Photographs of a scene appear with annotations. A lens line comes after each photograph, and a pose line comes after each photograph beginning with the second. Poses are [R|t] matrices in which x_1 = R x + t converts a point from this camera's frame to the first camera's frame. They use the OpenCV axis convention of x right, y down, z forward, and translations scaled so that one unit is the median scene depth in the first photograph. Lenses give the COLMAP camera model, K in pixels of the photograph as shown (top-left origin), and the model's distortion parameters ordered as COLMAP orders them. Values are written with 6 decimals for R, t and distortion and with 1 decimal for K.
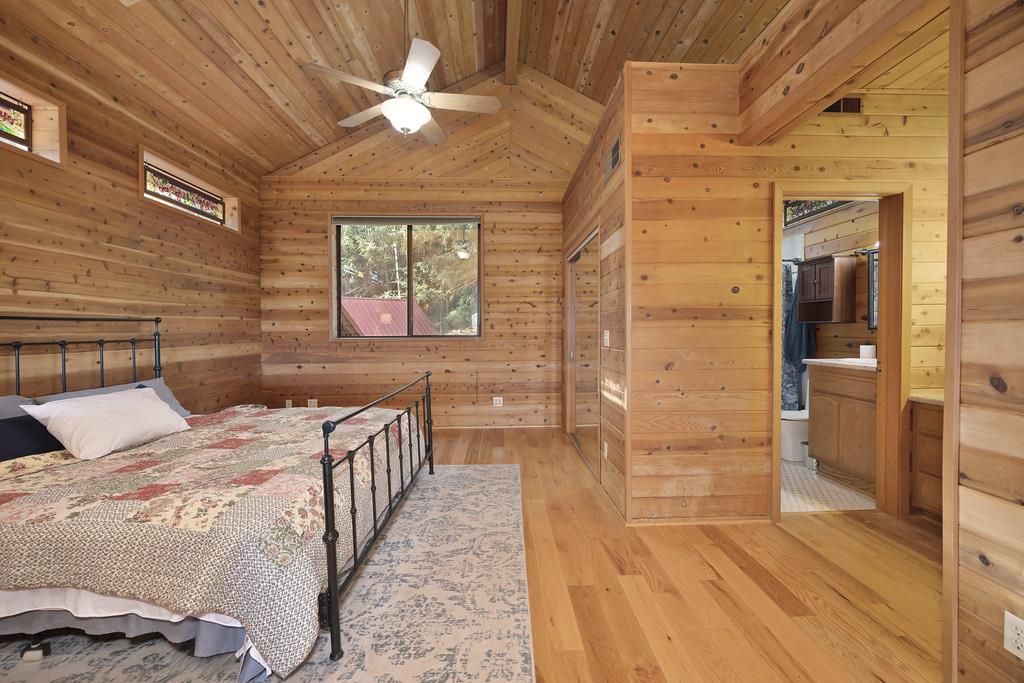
lens RADIAL K [[403.6, 0, 515.2], [0, 403.6, 339.3], [0, 0, 1]] dist [-0.000612, -0.000041]
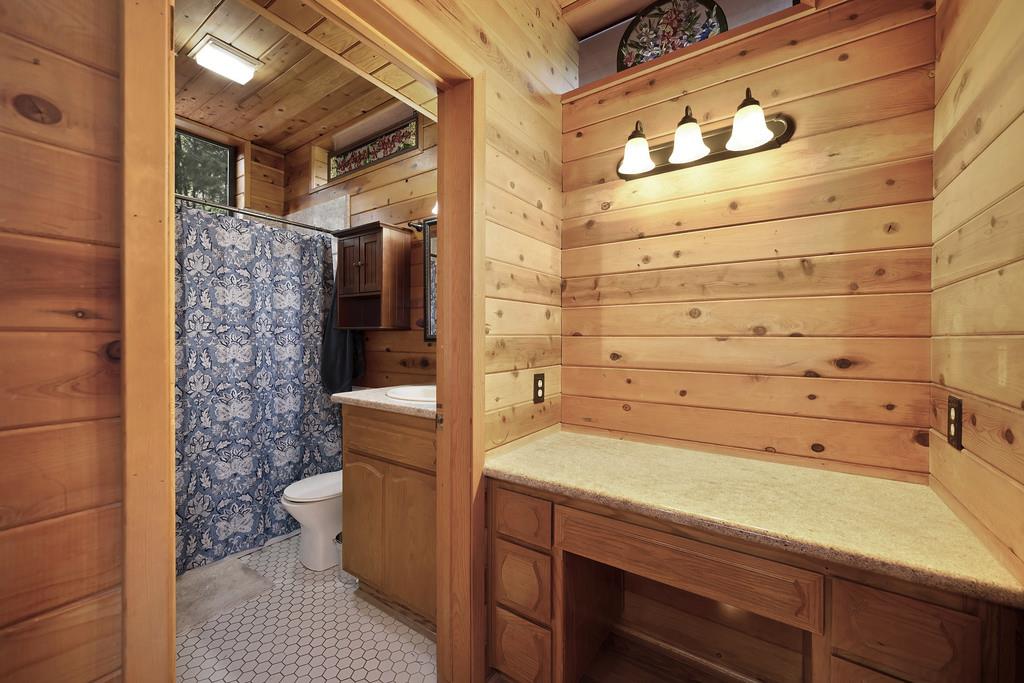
lens RADIAL K [[403.6, 0, 515.2], [0, 403.6, 339.3], [0, 0, 1]] dist [-0.000612, -0.000041]
pose [[0.593622, 0.005906, 0.804722, 0.403489], [0.010258, 0.999836, -0.014905, -0.013996], [-0.804679, 0.017102, 0.593464, 0.456667]]
